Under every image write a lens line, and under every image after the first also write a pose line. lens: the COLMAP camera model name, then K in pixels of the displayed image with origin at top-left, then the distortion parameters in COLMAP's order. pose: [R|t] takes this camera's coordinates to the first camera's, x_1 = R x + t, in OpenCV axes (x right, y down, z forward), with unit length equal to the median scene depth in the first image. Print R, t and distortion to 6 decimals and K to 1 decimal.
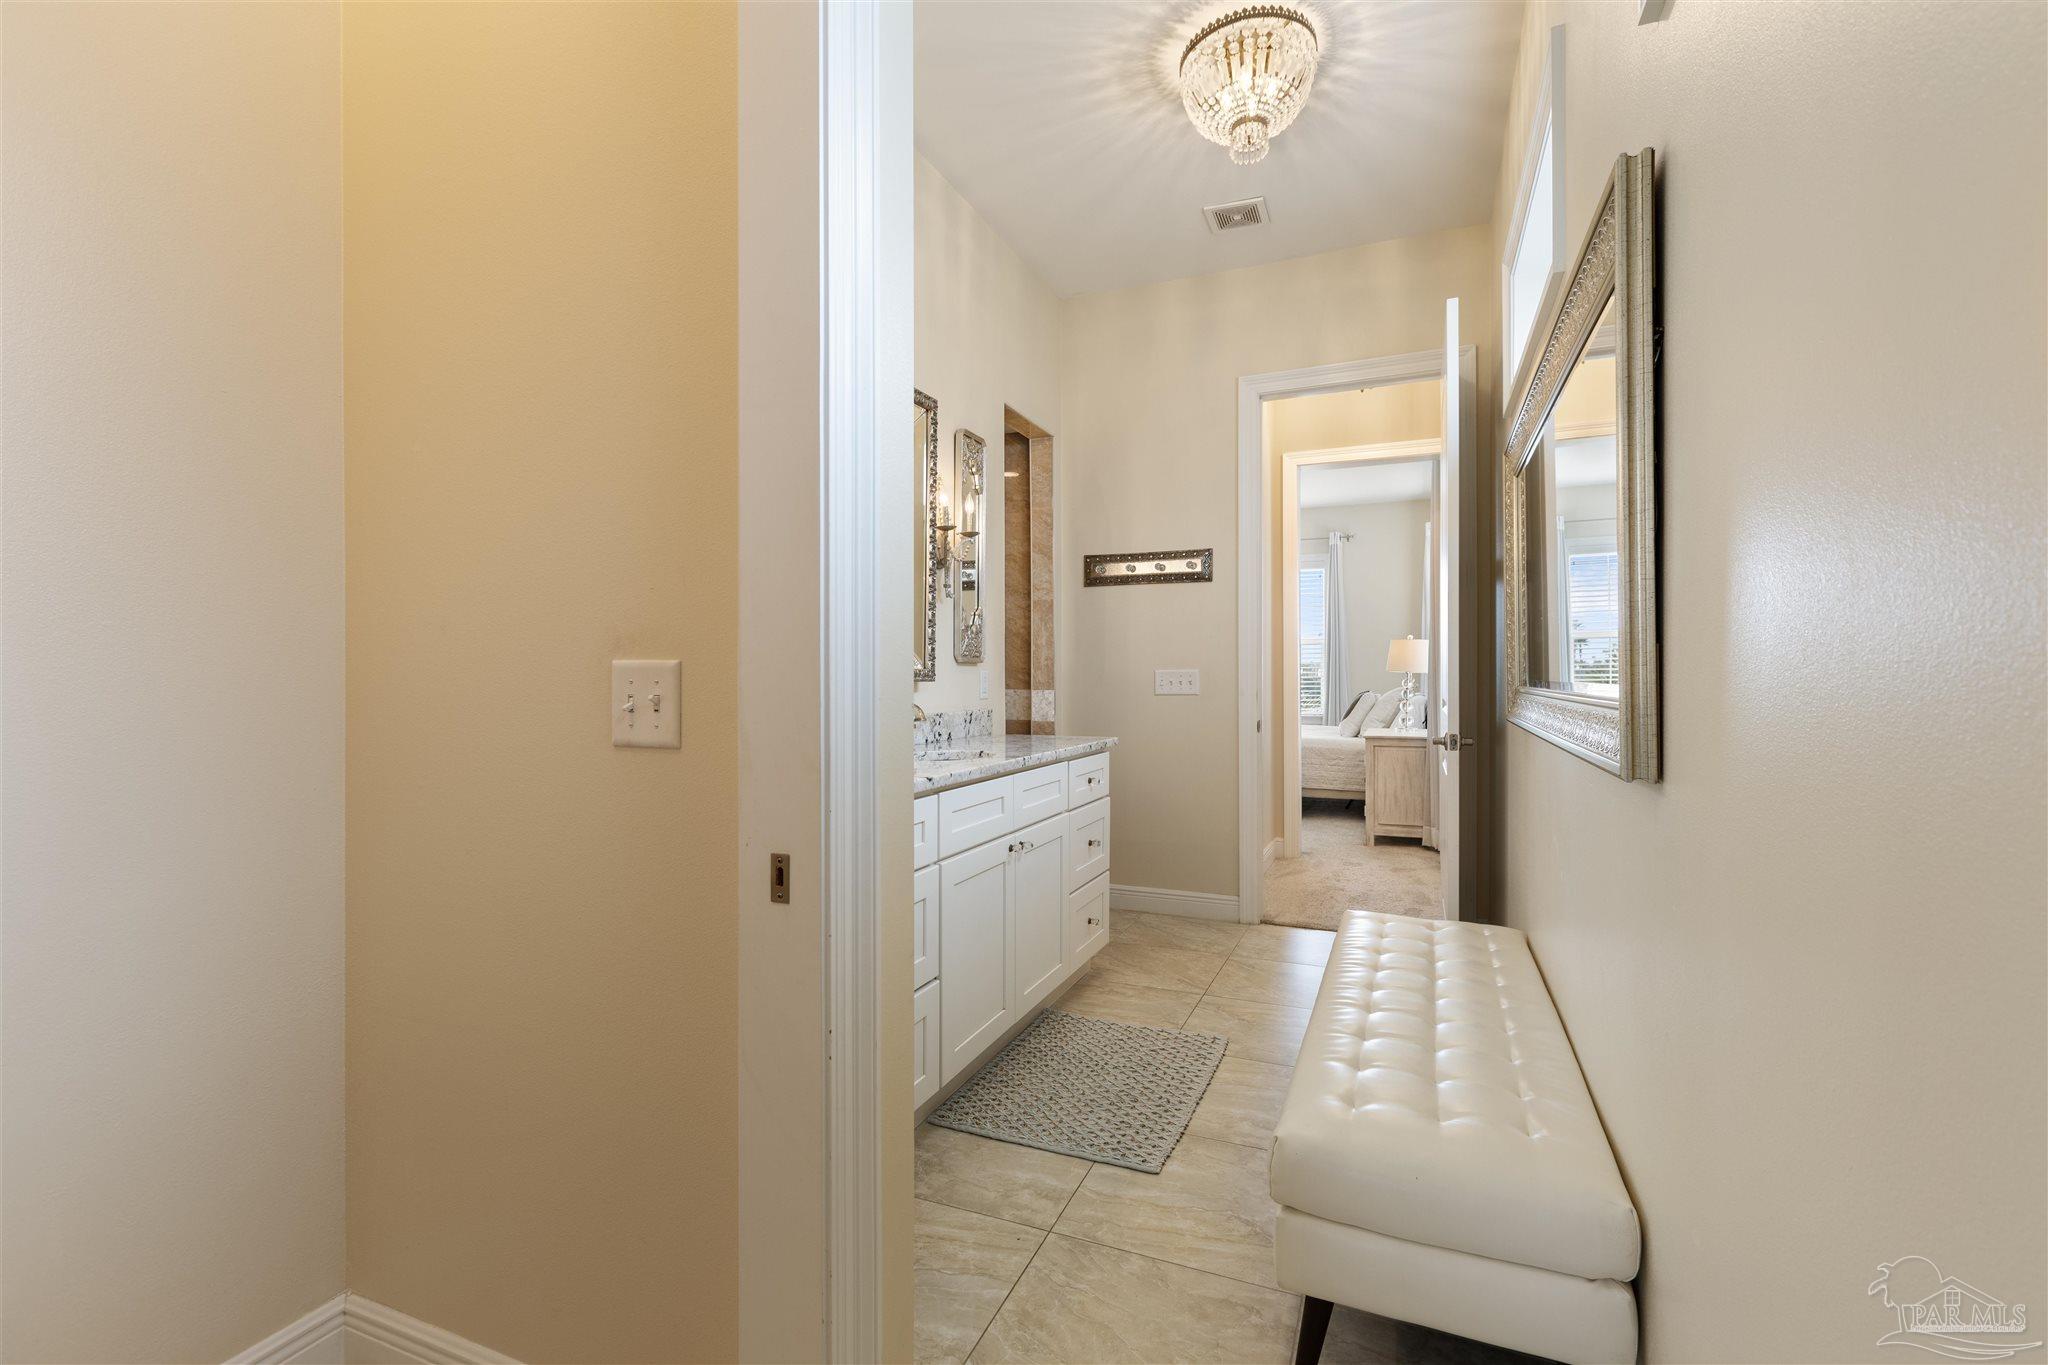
lens RADIAL K [[926.6, 0, 1021.9], [0, 926.6, 675.2], [0, 0, 1]] dist [-0.001491, 0.001119]
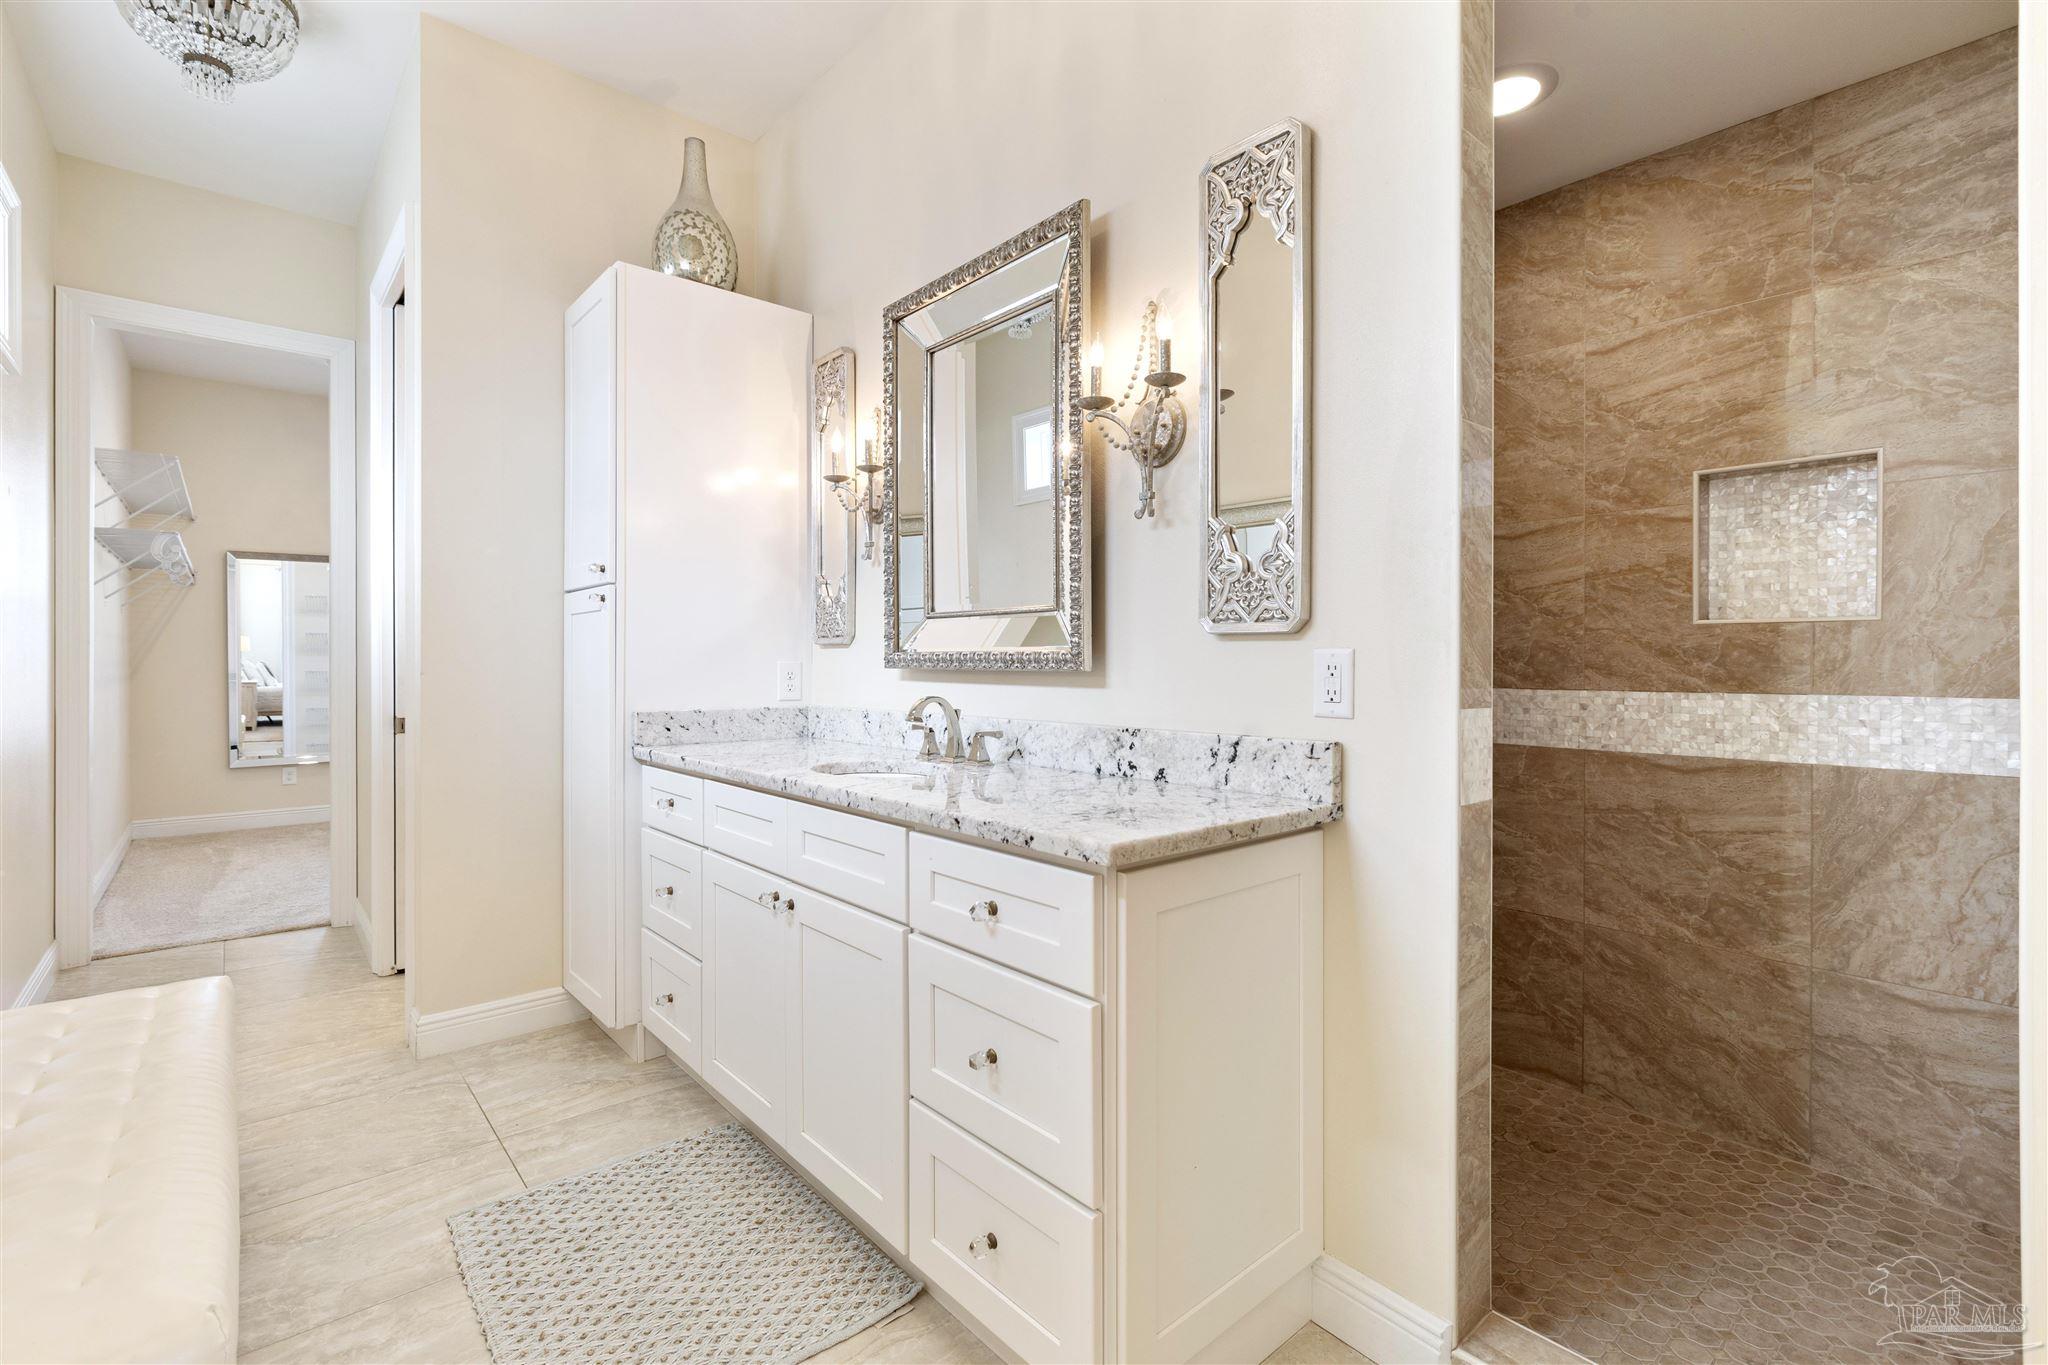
lens RADIAL K [[926.6, 0, 1025.4], [0, 926.6, 671.2], [0, 0, 1]] dist [-0.001491, 0.001119]
pose [[-0.439886, 0.002226, -0.898051, 0.686004], [-0.009030, 0.999935, 0.006901, 0.005021], [0.898008, 0.011145, -0.439838, 1.849217]]
